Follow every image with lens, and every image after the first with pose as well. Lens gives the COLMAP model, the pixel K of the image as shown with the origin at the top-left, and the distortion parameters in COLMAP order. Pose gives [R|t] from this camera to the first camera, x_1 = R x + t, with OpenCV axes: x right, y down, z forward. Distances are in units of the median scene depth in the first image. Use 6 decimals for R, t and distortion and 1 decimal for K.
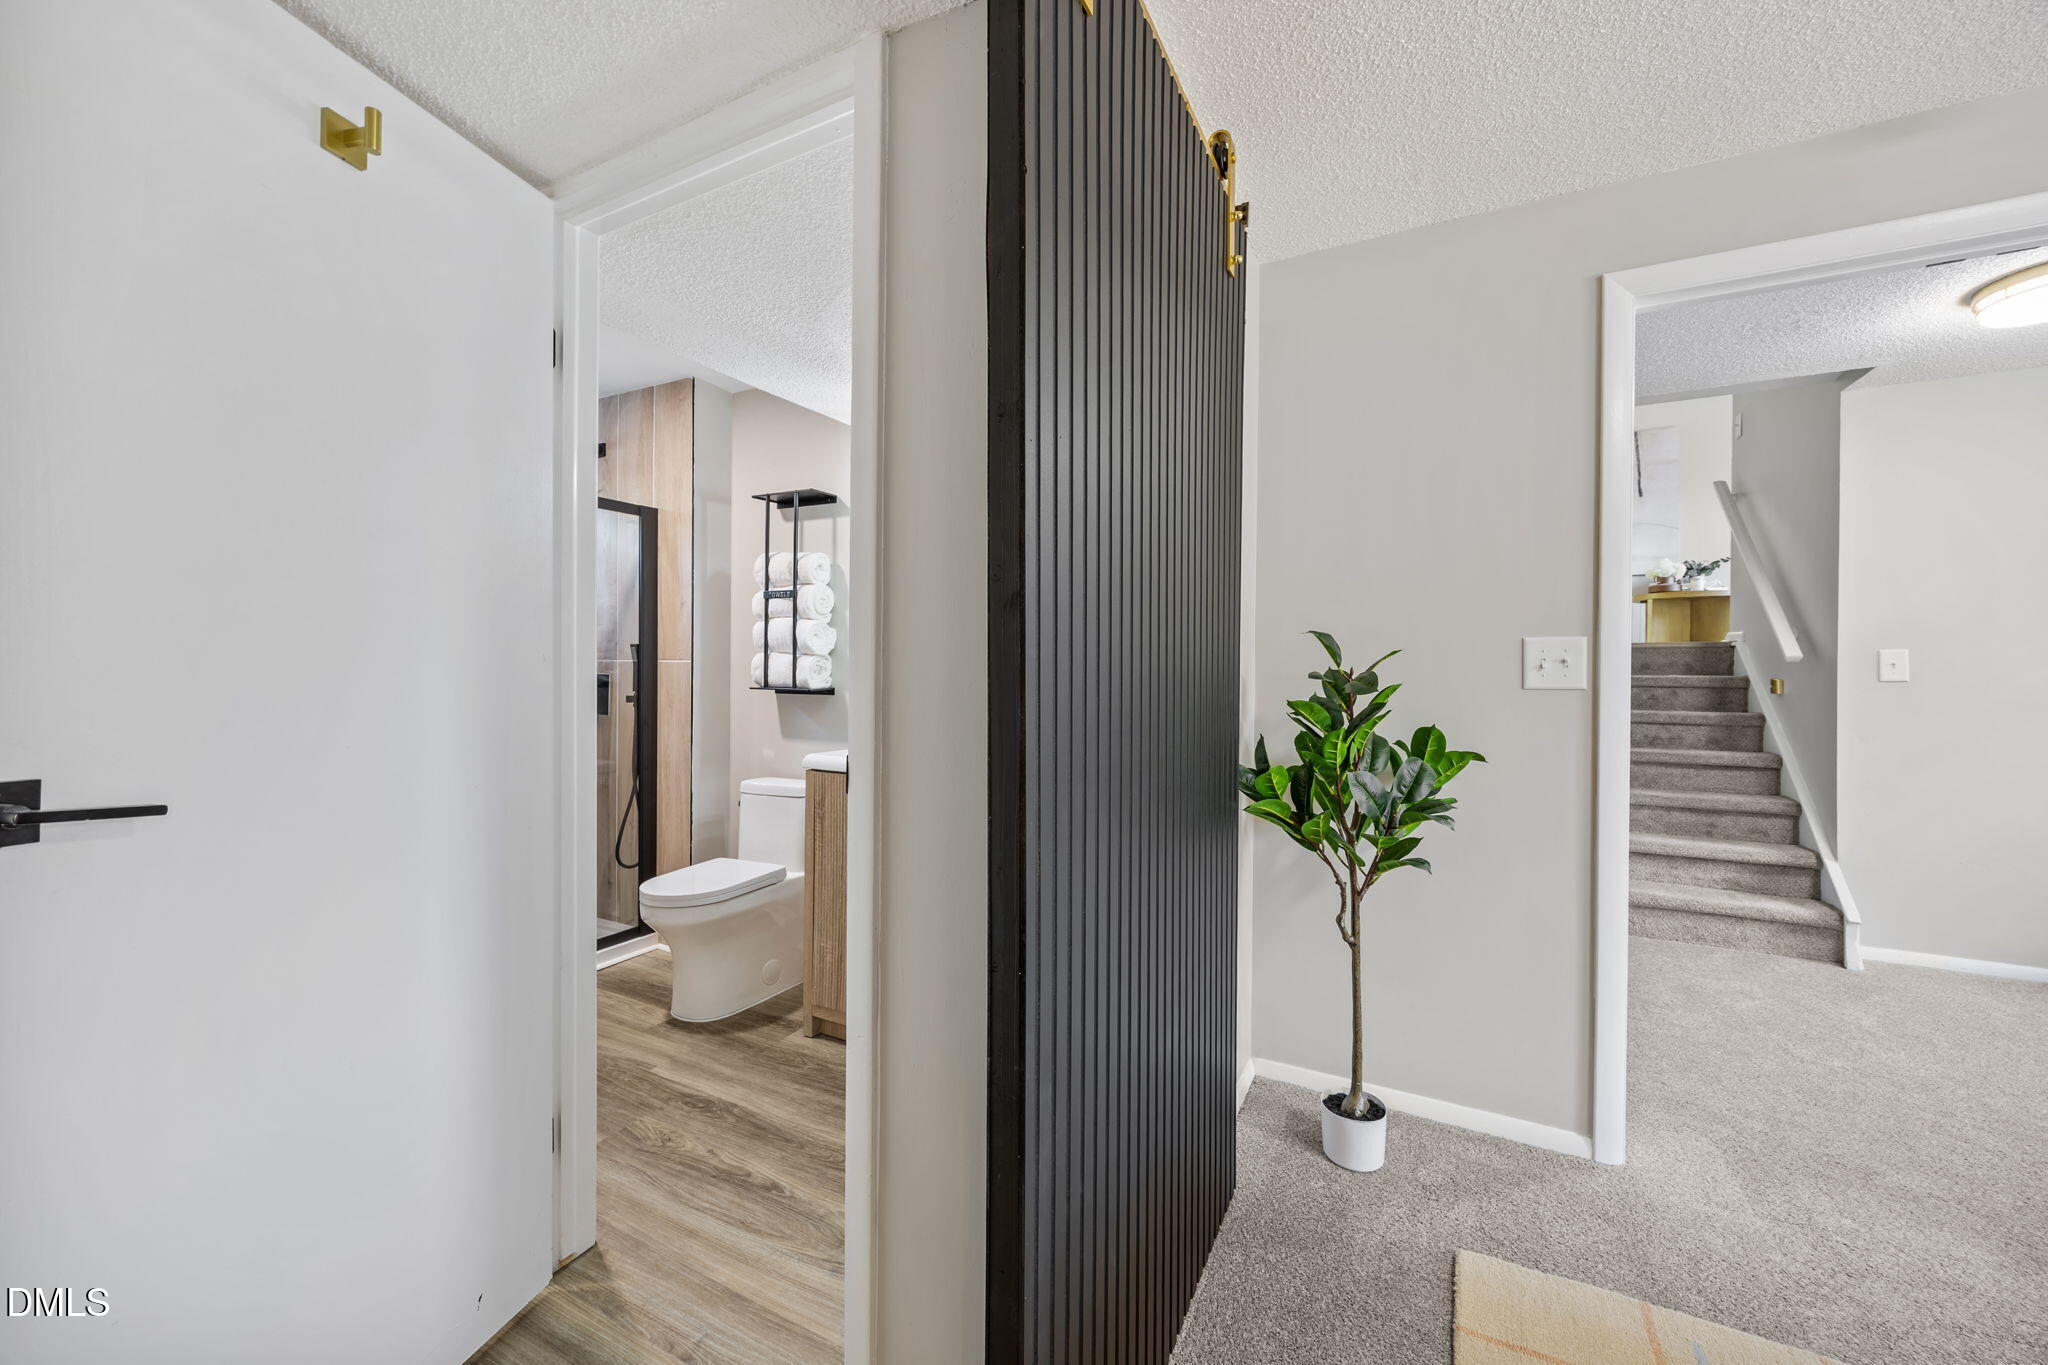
lens RADIAL K [[815.8, 0, 1018.2], [0, 815.8, 671.0], [0, 0, 1]] dist [0.000248, -0.000024]
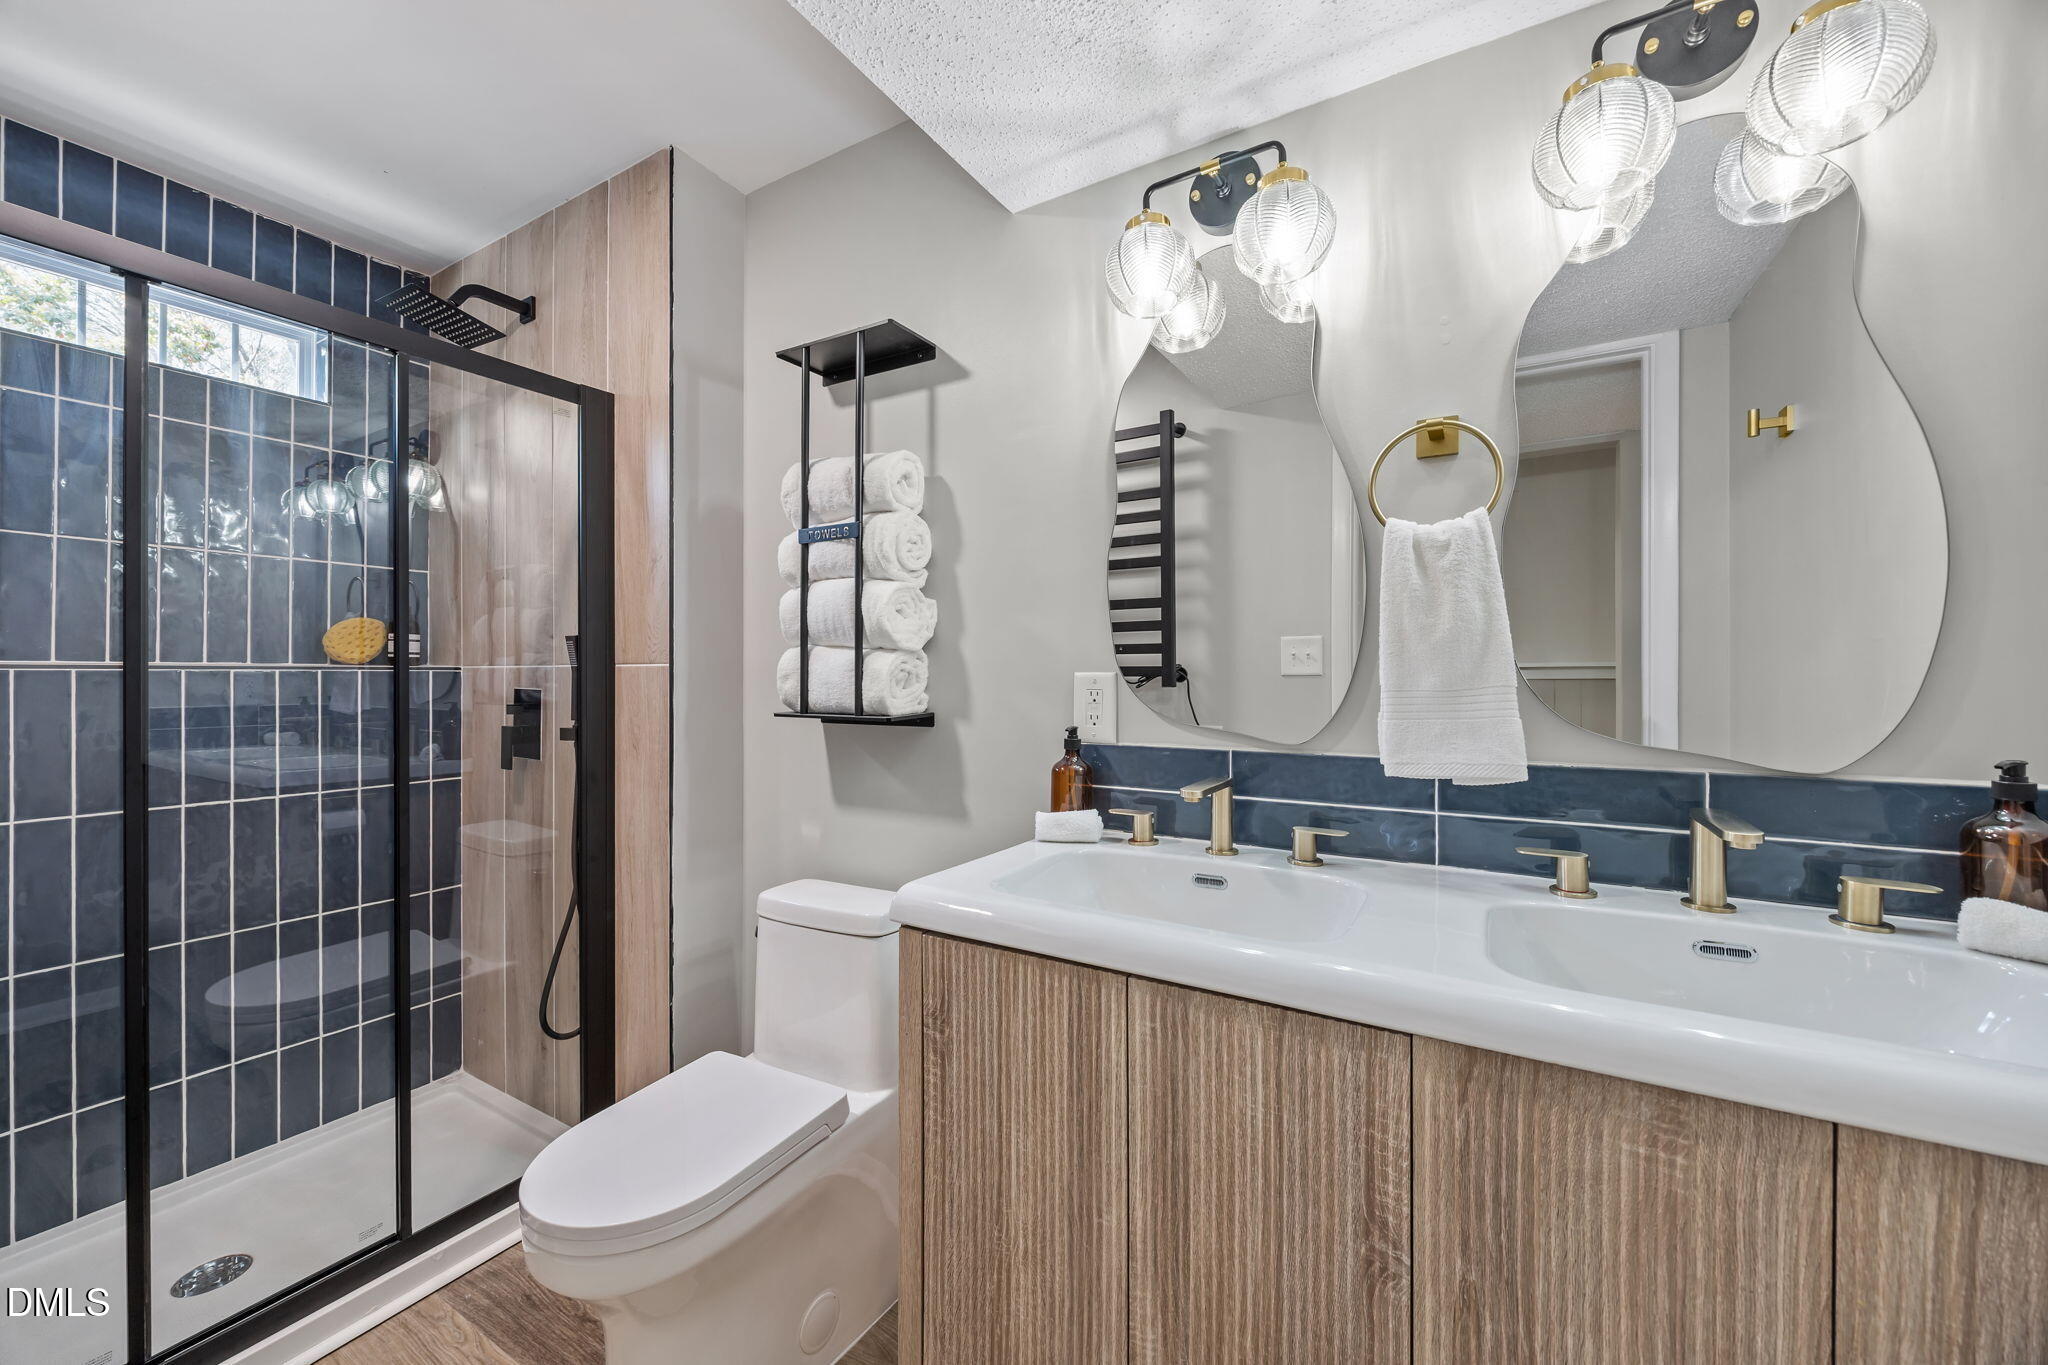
lens RADIAL K [[777.2, 0, 1025.4], [0, 777.2, 674.1], [0, 0, 1]] dist [-0.014101, -0.000022]
pose [[0.999426, -0.008633, -0.032753, -0.151101], [0.008350, 0.999927, -0.008761, 0.000661], [0.032826, 0.008482, 0.999425, 0.507013]]
